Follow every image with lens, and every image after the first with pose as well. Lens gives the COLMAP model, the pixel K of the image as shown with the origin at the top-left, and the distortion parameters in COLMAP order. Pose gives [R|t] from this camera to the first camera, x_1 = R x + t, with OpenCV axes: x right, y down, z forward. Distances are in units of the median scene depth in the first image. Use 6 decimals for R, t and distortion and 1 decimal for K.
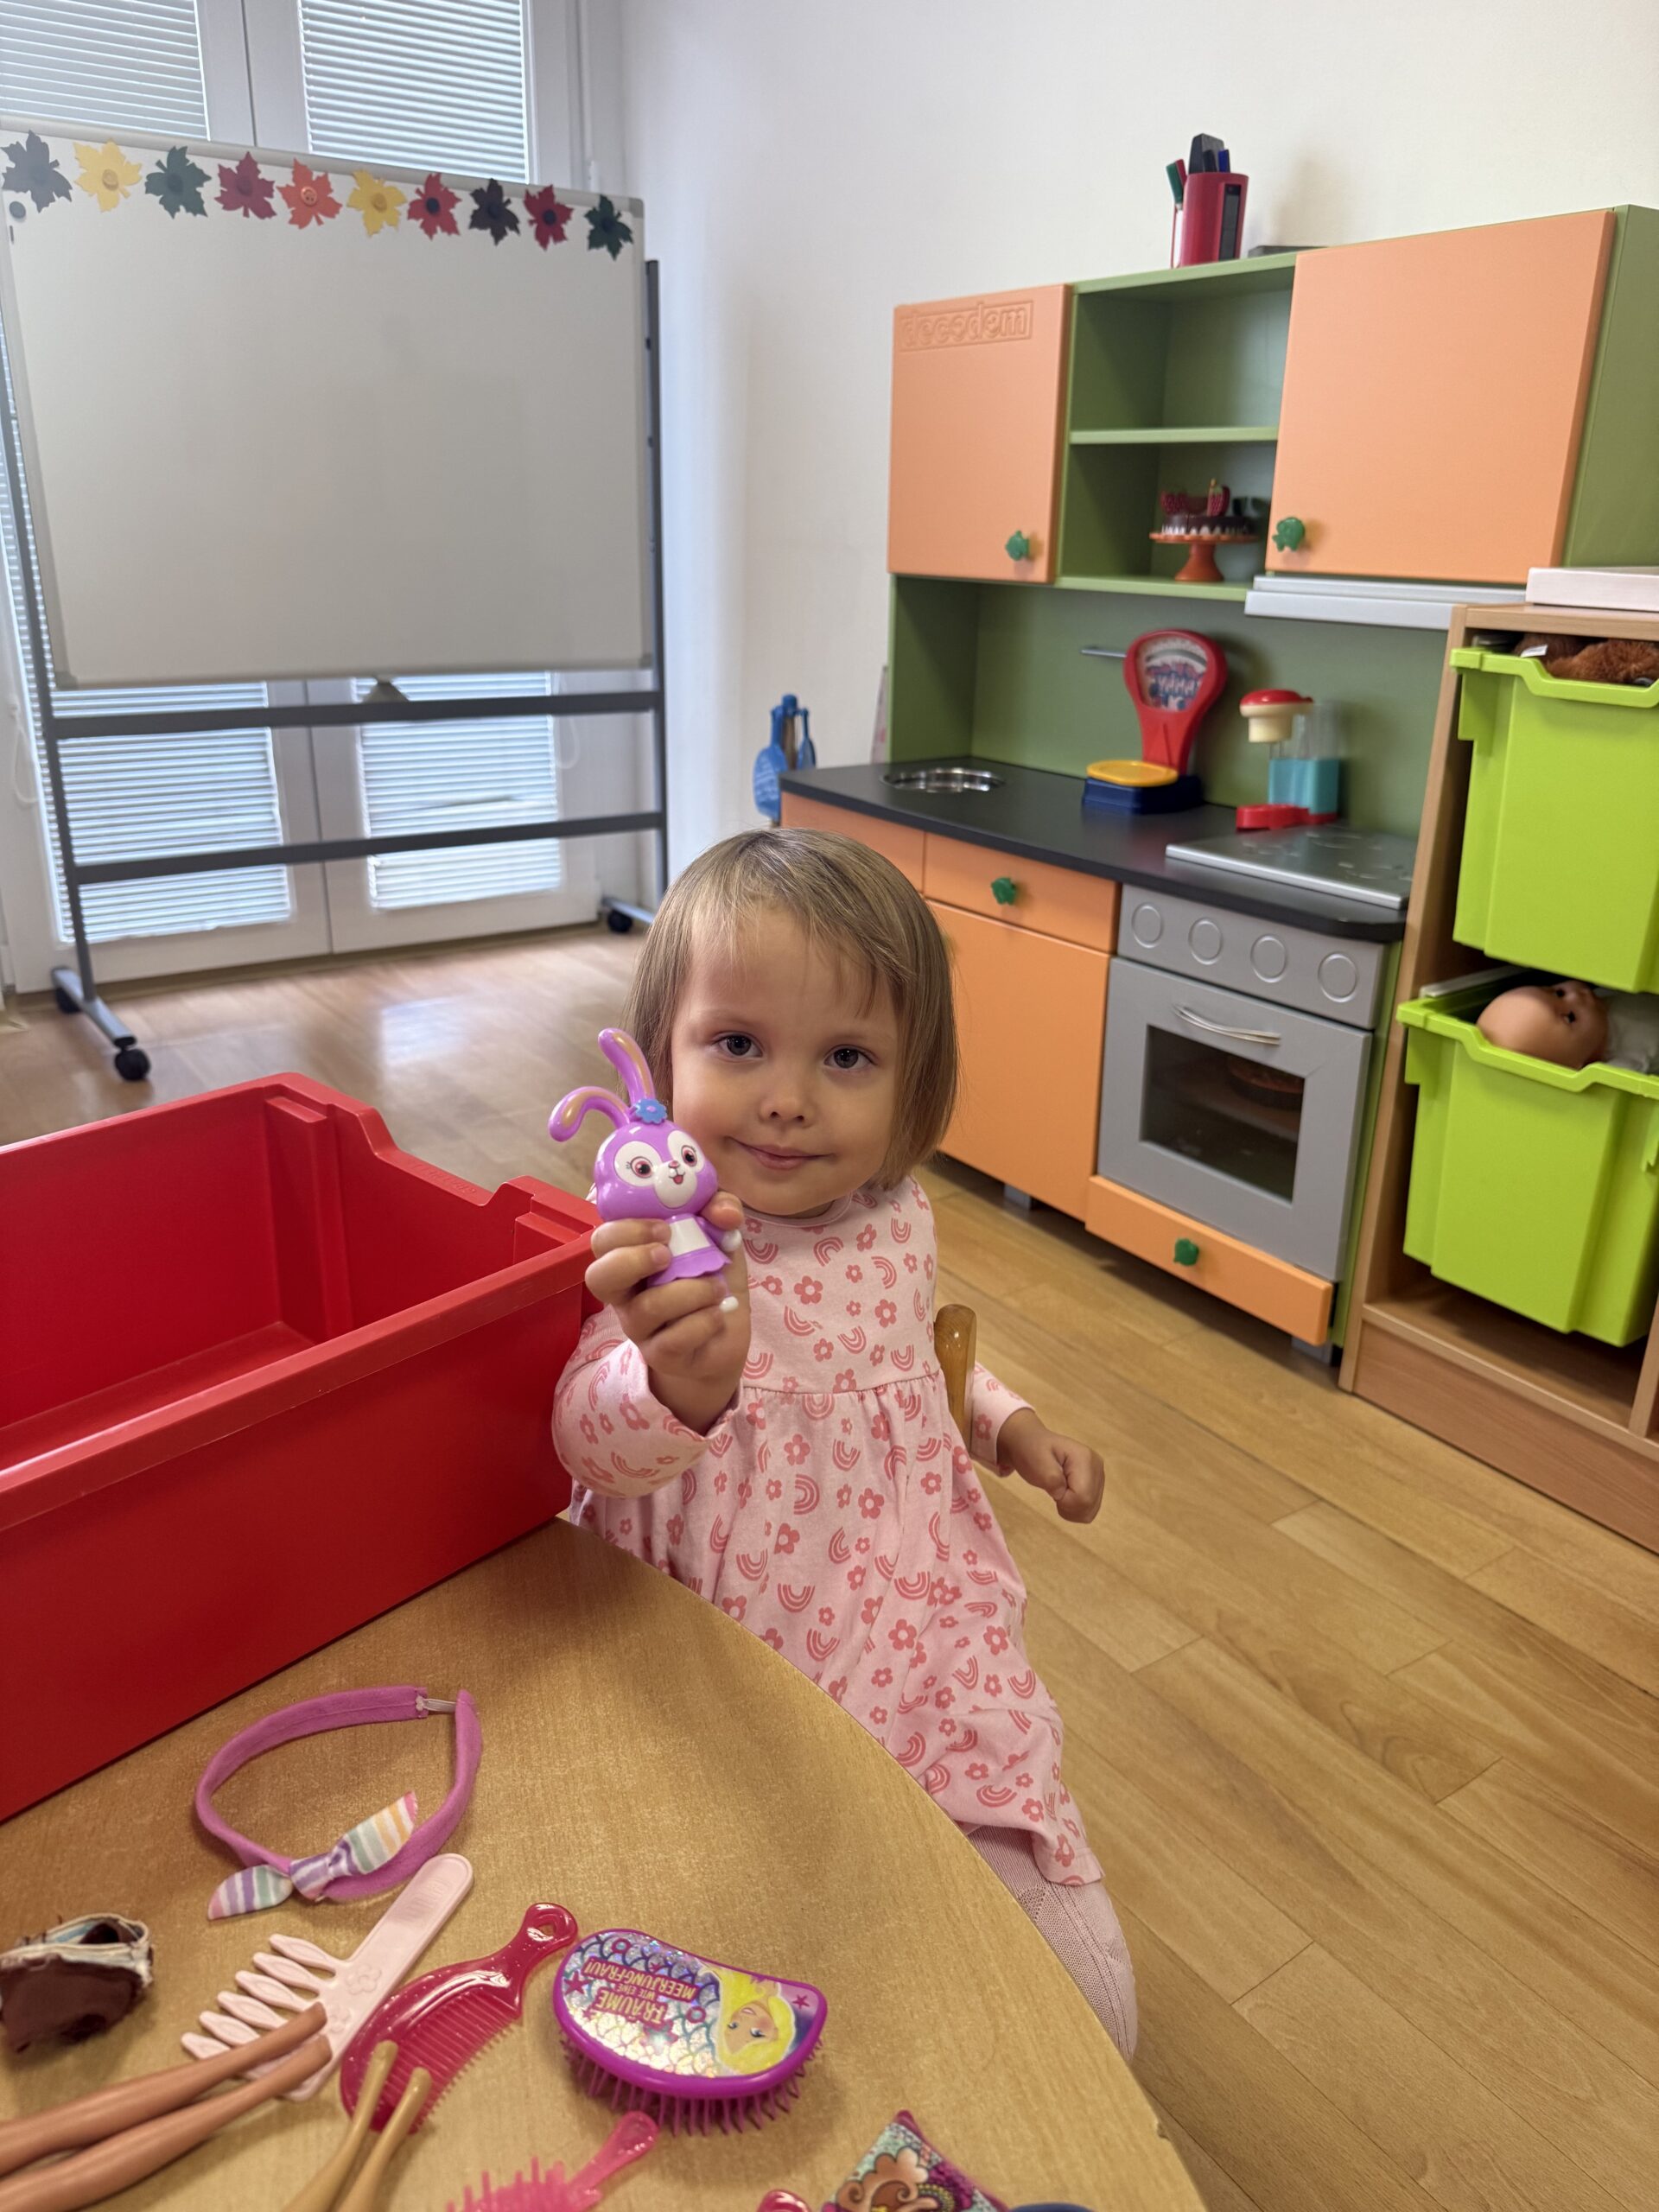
lens RADIAL K [[1582.5, 0, 771.3], [0, 1582.5, 1113.7], [0, 0, 1]] dist [0.035100, -0.034287]
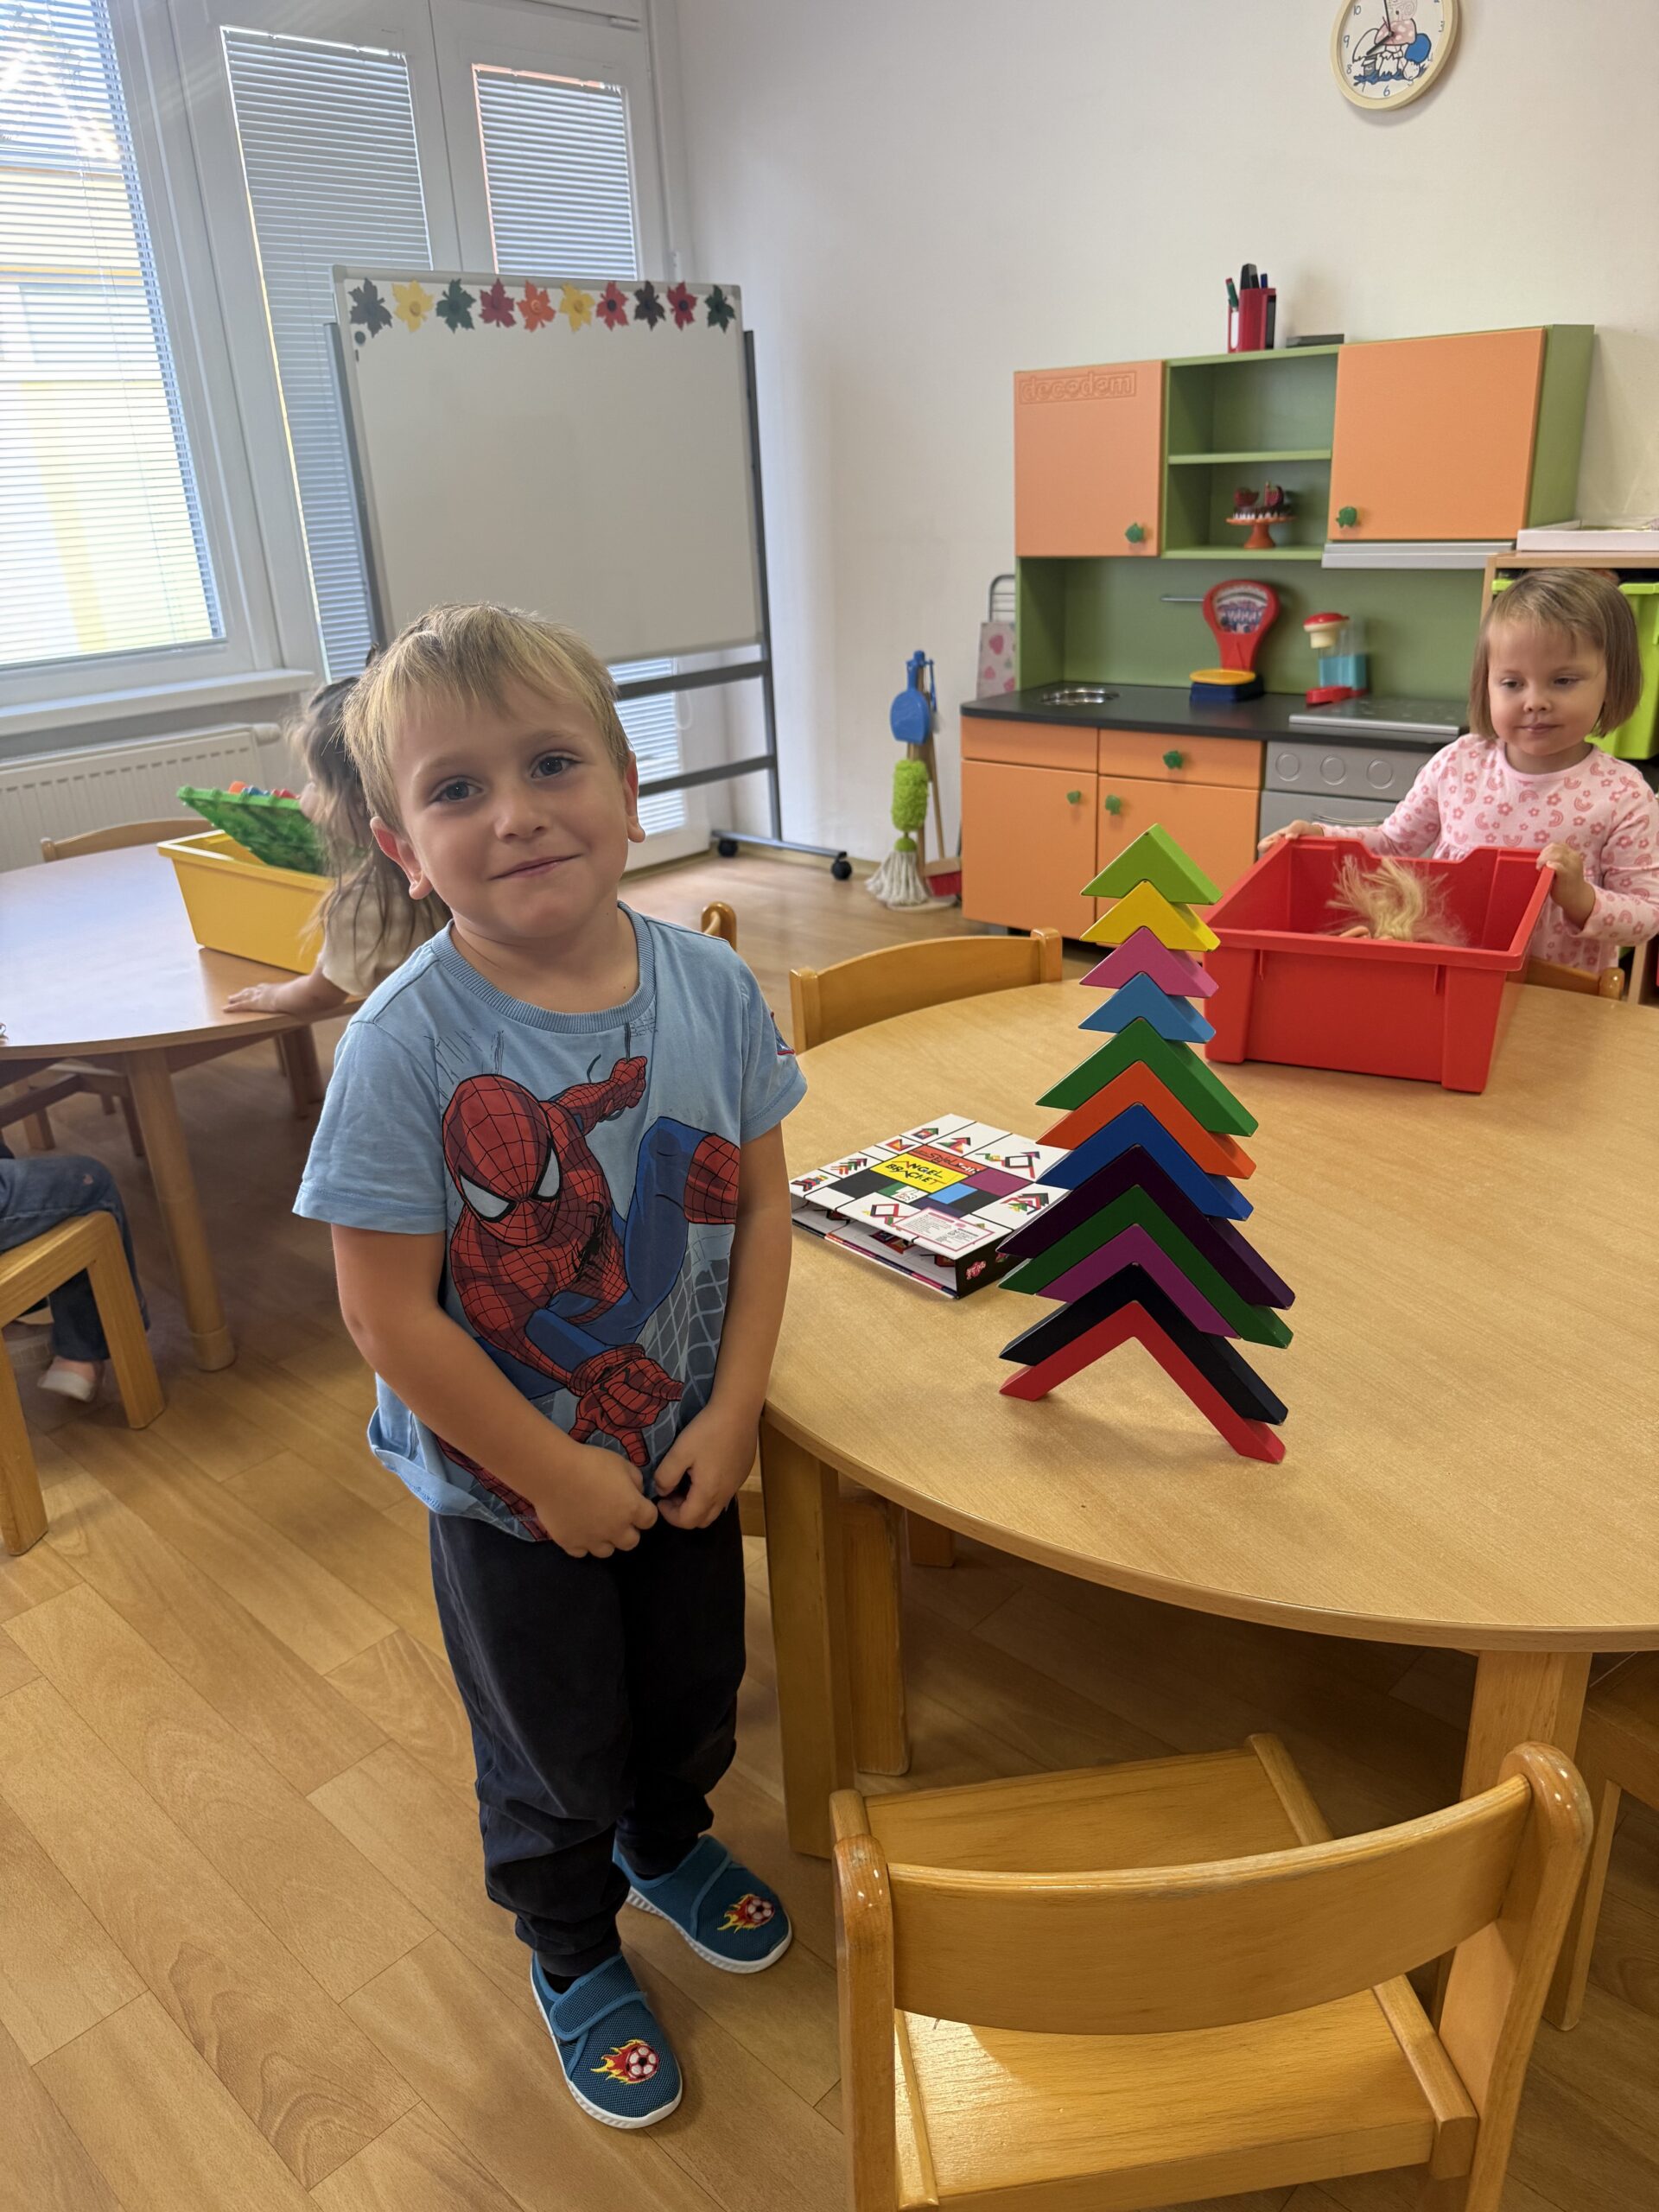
lens RADIAL K [[1582.5, 0, 825.6], [0, 1582.5, 1112.1], [0, 0, 1]] dist [0.035100, -0.034287]
pose [[0.973235, -0.144140, 0.178989, -0.429752], [0.140317, 0.989526, 0.033905, 0.083066], [-0.182001, -0.007882, 0.983267, -0.386273]]
